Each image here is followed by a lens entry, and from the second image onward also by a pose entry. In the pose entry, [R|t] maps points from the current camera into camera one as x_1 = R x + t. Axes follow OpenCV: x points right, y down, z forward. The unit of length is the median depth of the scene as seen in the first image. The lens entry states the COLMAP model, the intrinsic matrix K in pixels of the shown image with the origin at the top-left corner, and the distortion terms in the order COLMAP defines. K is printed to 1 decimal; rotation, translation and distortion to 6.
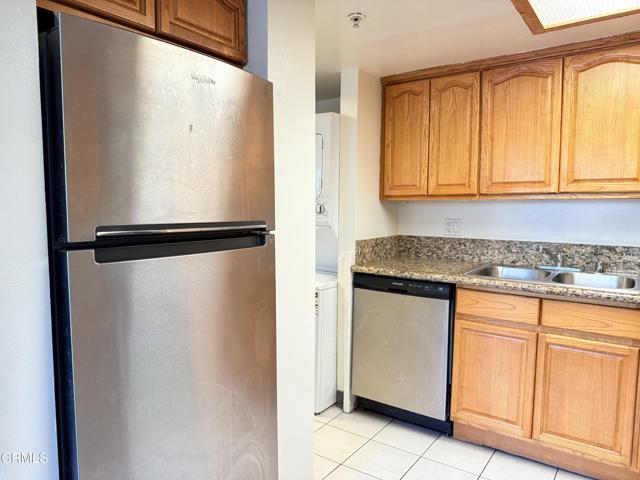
lens RADIAL K [[453.7, 0, 309.5], [0, 453.7, 241.8], [0, 0, 1]] dist [0.015908, -0.042648]
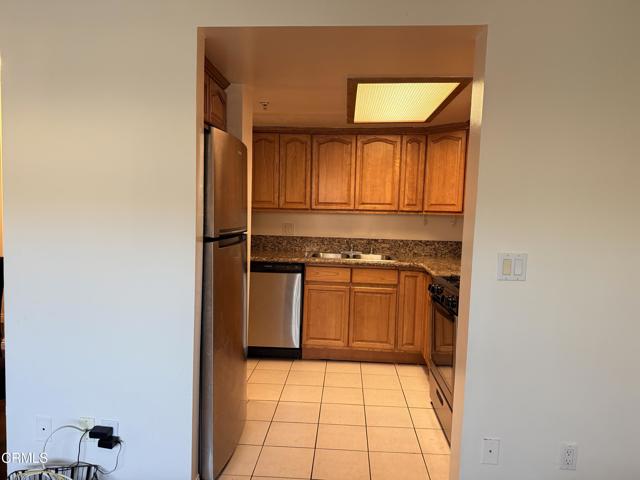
lens RADIAL K [[453.7, 0, 313.8], [0, 453.7, 244.5], [0, 0, 1]] dist [0.015908, -0.042648]
pose [[0.844637, -0.023076, 0.534842, -0.512048], [0.022477, 0.999718, 0.007636, 0.011434], [-0.534867, 0.005572, 0.844918, -0.399451]]
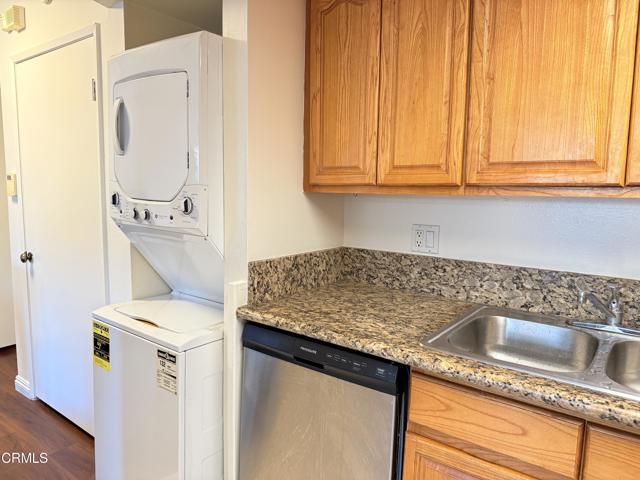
lens RADIAL K [[453.7, 0, 315.2], [0, 453.7, 239.1], [0, 0, 1]] dist [0.015908, -0.042648]
pose [[0.999767, 0.017208, -0.013049, 0.213567], [-0.016835, 0.999462, 0.028163, -0.055158], [0.013527, -0.027937, 0.999518, 0.481258]]
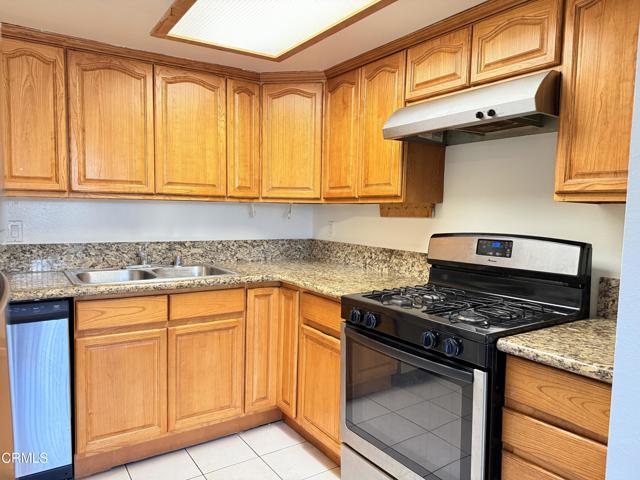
lens RADIAL K [[453.7, 0, 333.9], [0, 453.7, 243.3], [0, 0, 1]] dist [0.015908, -0.042648]
pose [[0.316224, -0.060888, 0.946729, -0.301654], [0.063249, 0.997071, 0.042999, -0.011435], [-0.946574, 0.046282, 0.319149, 0.261382]]
